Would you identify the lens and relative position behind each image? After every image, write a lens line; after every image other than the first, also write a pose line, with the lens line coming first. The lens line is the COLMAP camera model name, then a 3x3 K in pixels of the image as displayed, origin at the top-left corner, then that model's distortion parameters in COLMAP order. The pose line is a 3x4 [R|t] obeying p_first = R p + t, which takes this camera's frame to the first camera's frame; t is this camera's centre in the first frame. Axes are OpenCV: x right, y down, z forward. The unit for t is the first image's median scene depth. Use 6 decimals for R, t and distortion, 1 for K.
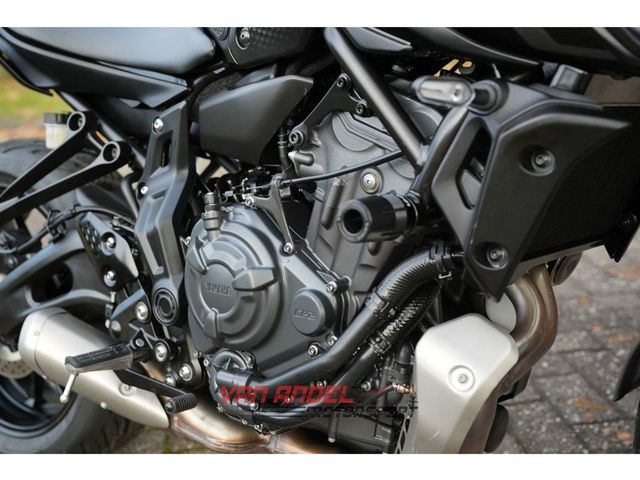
lens RADIAL K [[911.2, 0, 319.9], [0, 911.2, 239.5], [0, 0, 1]] dist [0.080341, 0.000000]
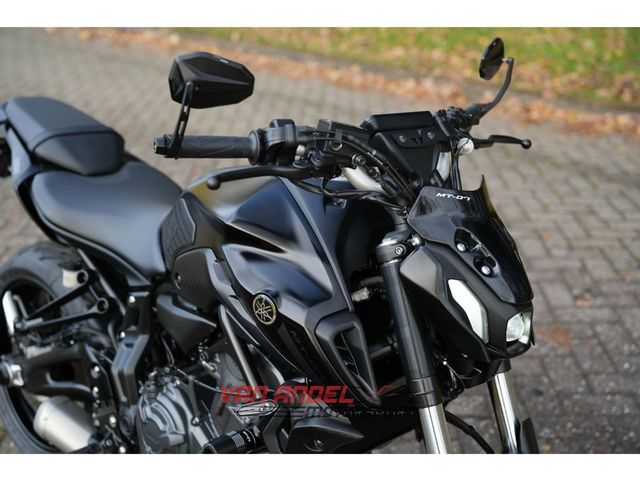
lens RADIAL K [[911.2, 0, 318.2], [0, 911.2, 239.8], [0, 0, 1]] dist [0.080341, 0.000000]
pose [[0.990048, 0.110274, -0.087437, 0.264004], [-0.093640, 0.979987, 0.175663, -0.565758], [0.105059, -0.165727, 0.980560, -0.432788]]
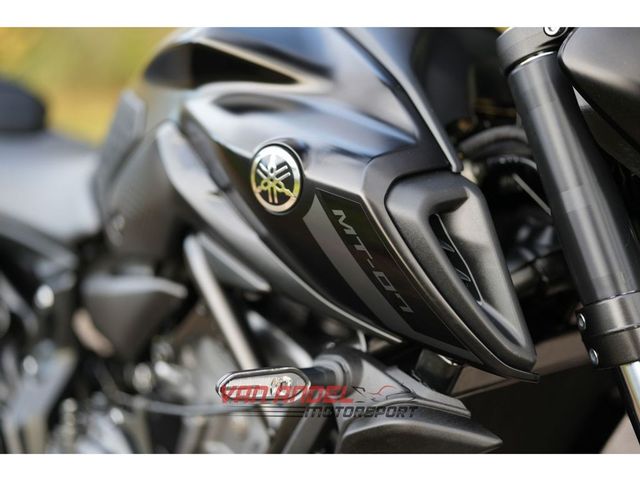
lens RADIAL K [[911.2, 0, 322.5], [0, 911.2, 241.5], [0, 0, 1]] dist [0.080341, 0.000000]
pose [[0.994806, 0.049952, -0.088694, 0.178793], [-0.053026, 0.998059, -0.032655, -0.185364], [0.086891, 0.037188, 0.995523, 0.173917]]
